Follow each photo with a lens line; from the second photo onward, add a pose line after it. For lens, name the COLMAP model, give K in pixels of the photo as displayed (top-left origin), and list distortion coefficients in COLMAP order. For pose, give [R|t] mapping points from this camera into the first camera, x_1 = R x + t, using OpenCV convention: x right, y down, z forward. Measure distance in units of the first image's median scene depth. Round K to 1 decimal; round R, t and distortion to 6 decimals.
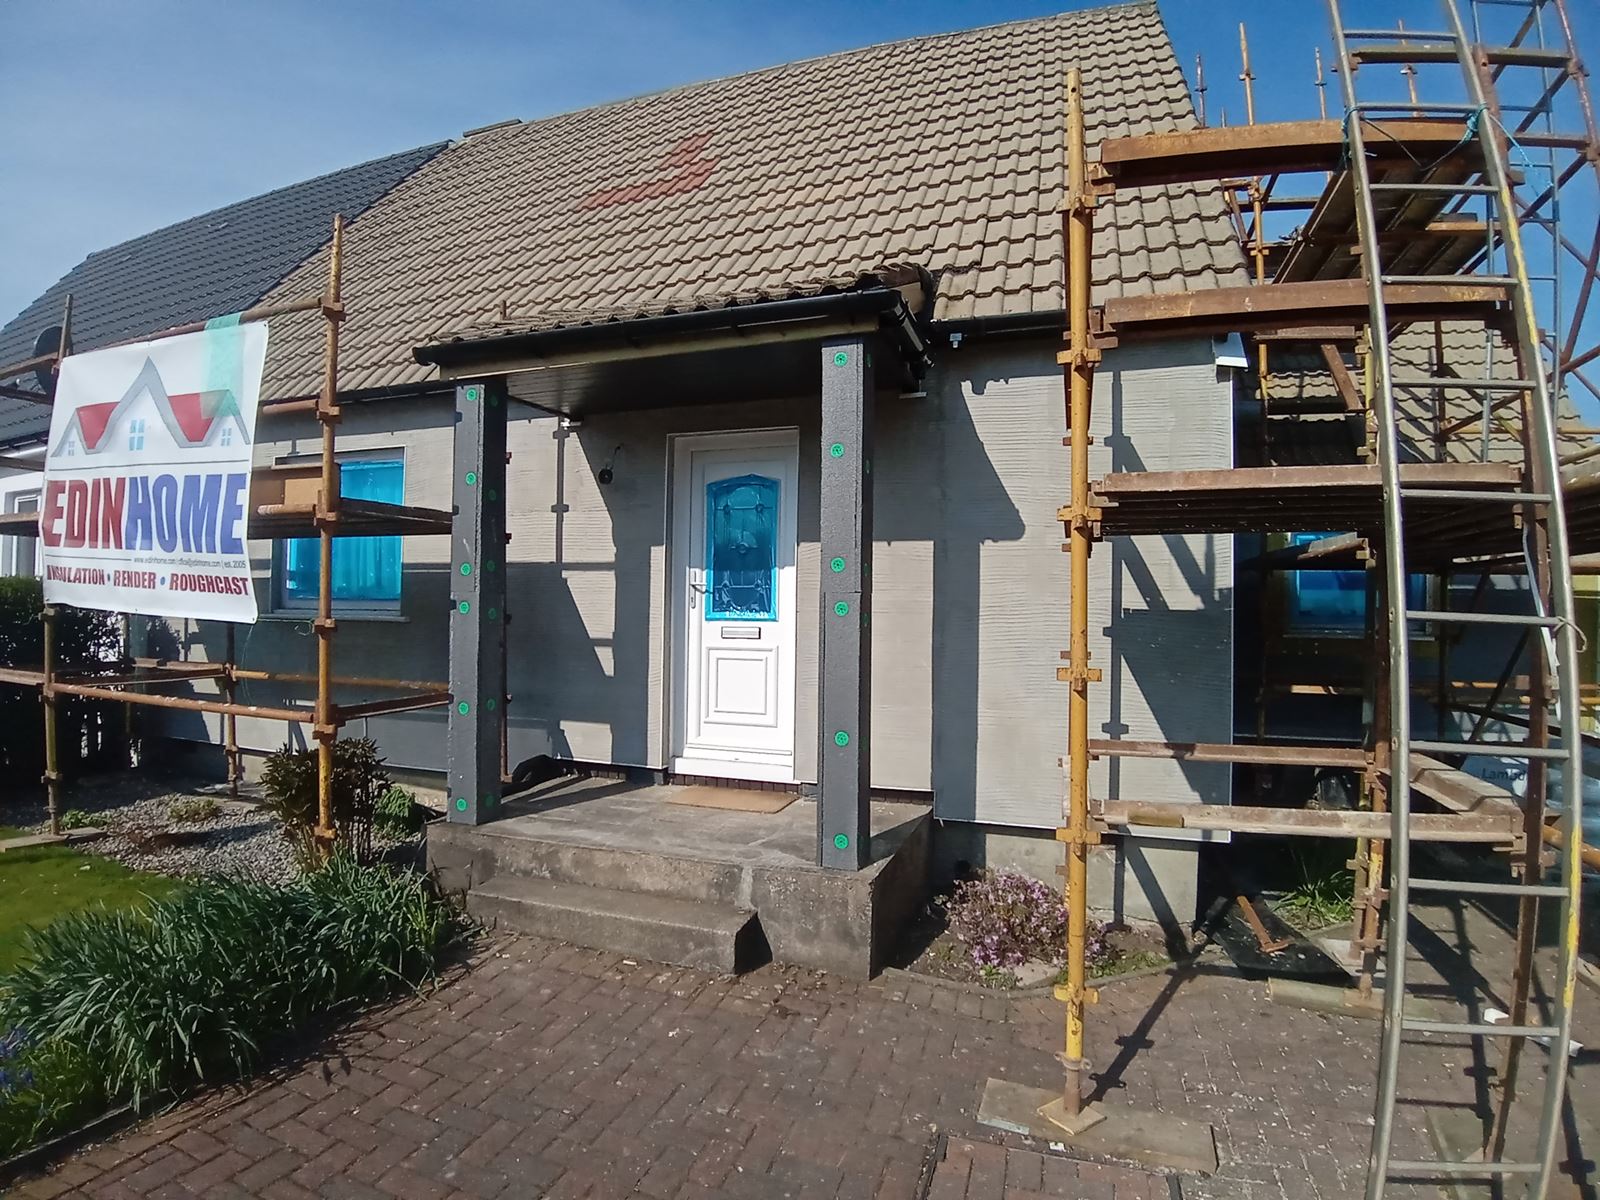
lens RADIAL K [[818.4, 0, 807.0], [0, 818.4, 594.7], [0, 0, 1]] dist [-0.053768, -0.029507]
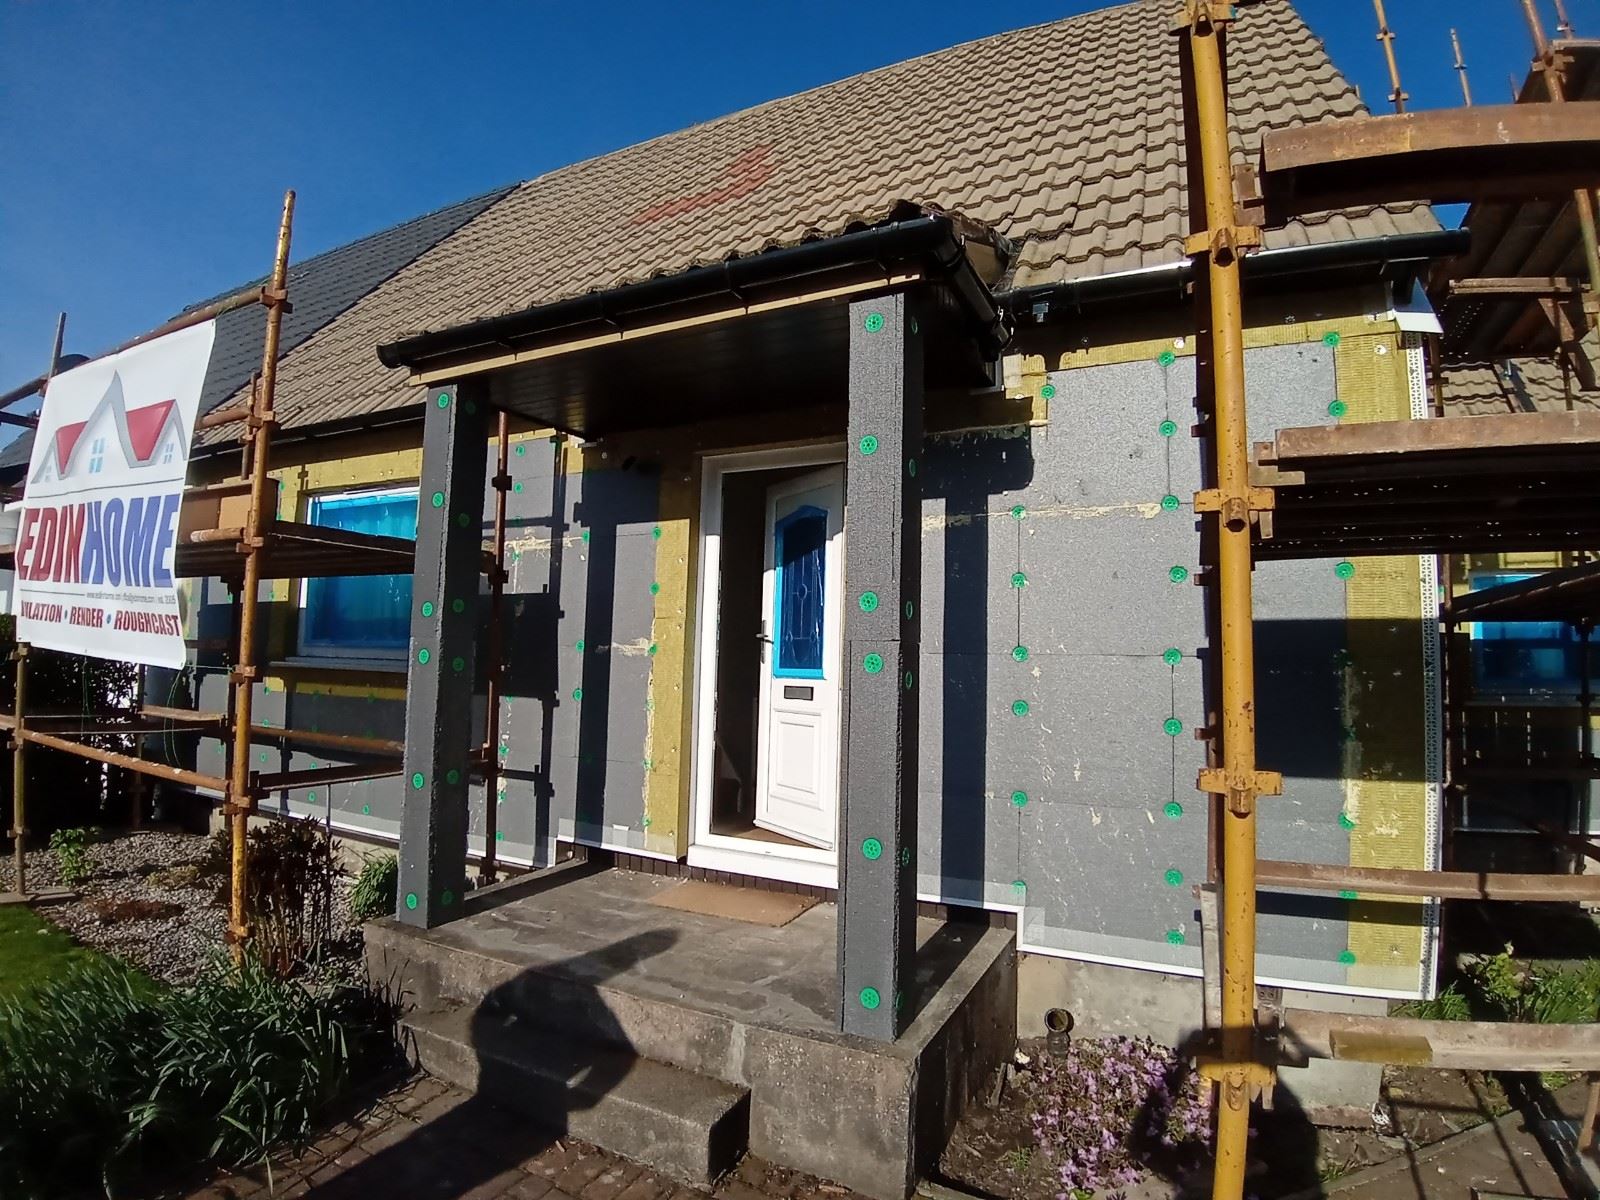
lens RADIAL K [[818.4, 0, 807.0], [0, 818.4, 594.7], [0, 0, 1]] dist [-0.053768, -0.029507]
pose [[0.991502, 0.001797, -0.130076, 0.066537], [-0.011067, 0.997445, -0.070580, 0.007179], [0.129617, 0.071420, 0.988989, 0.245377]]
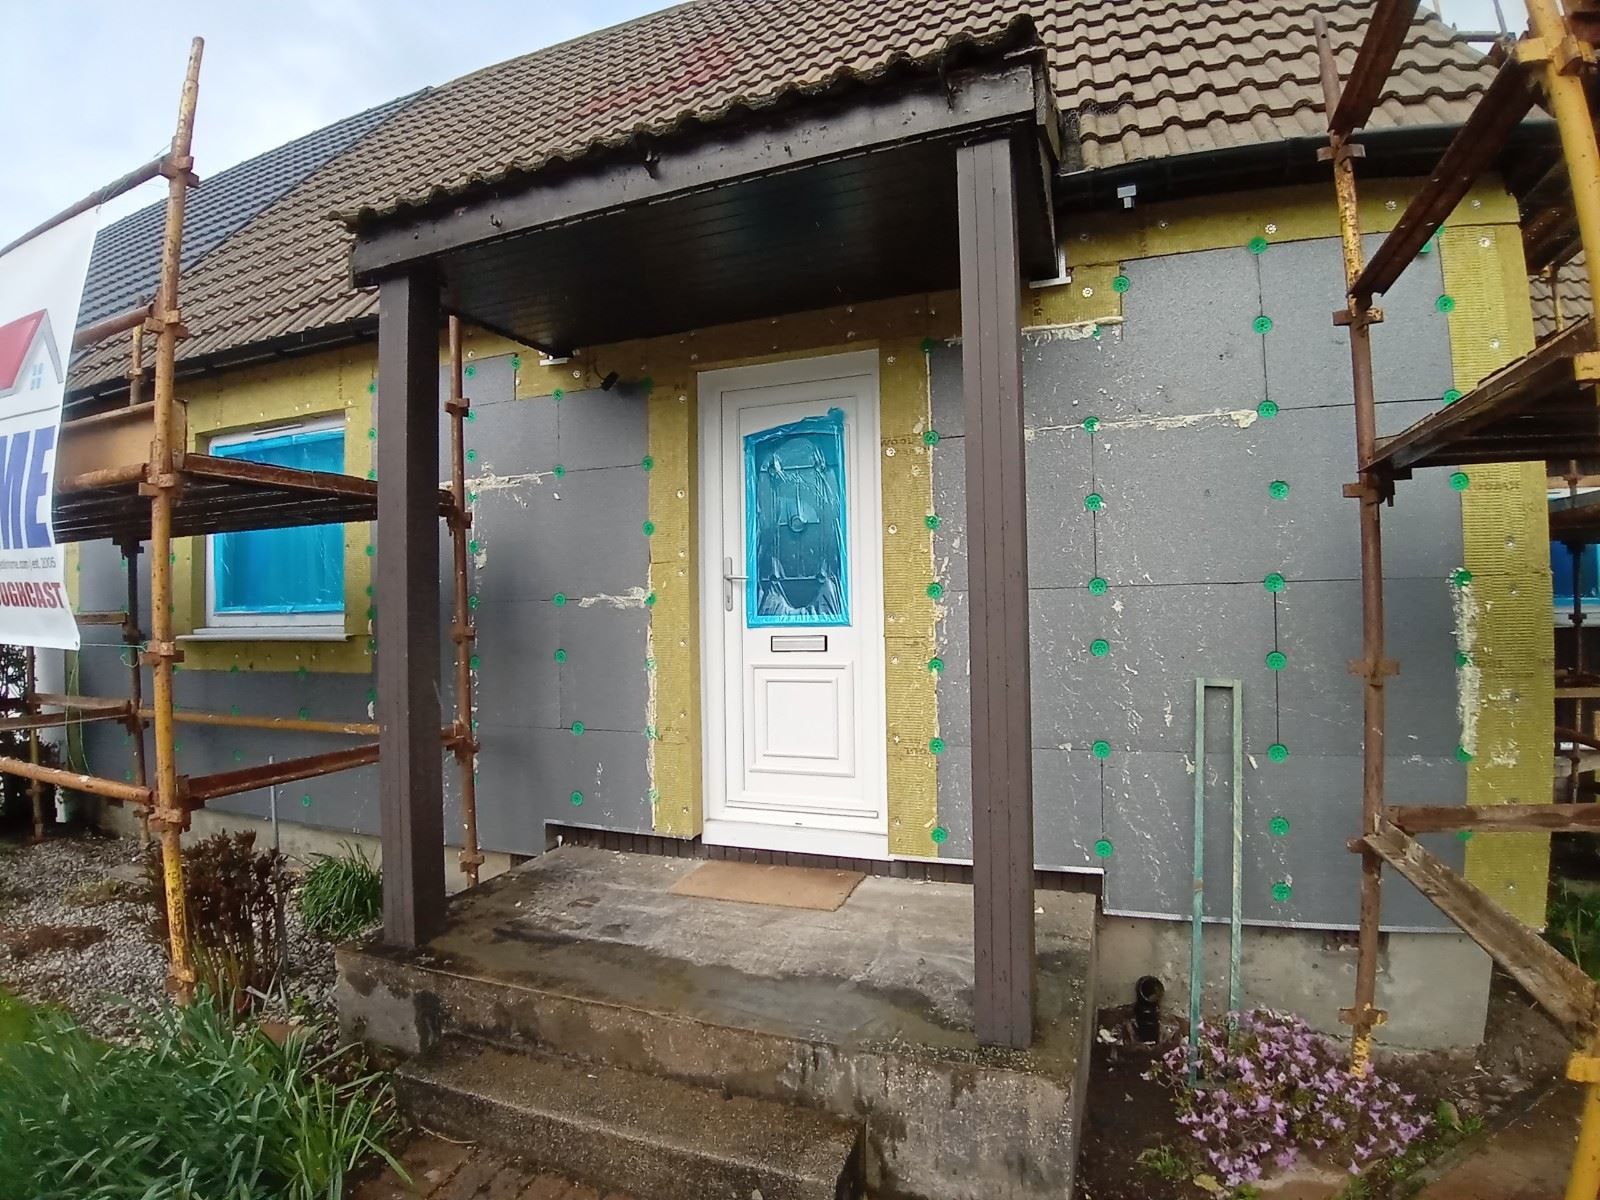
lens RADIAL K [[818.4, 0, 807.0], [0, 818.4, 594.7], [0, 0, 1]] dist [-0.053768, -0.029507]
pose [[0.999157, -0.030291, -0.027699, -0.065164], [0.030180, 0.999535, -0.004402, 0.009041], [0.027819, 0.003563, 0.999607, 0.363187]]
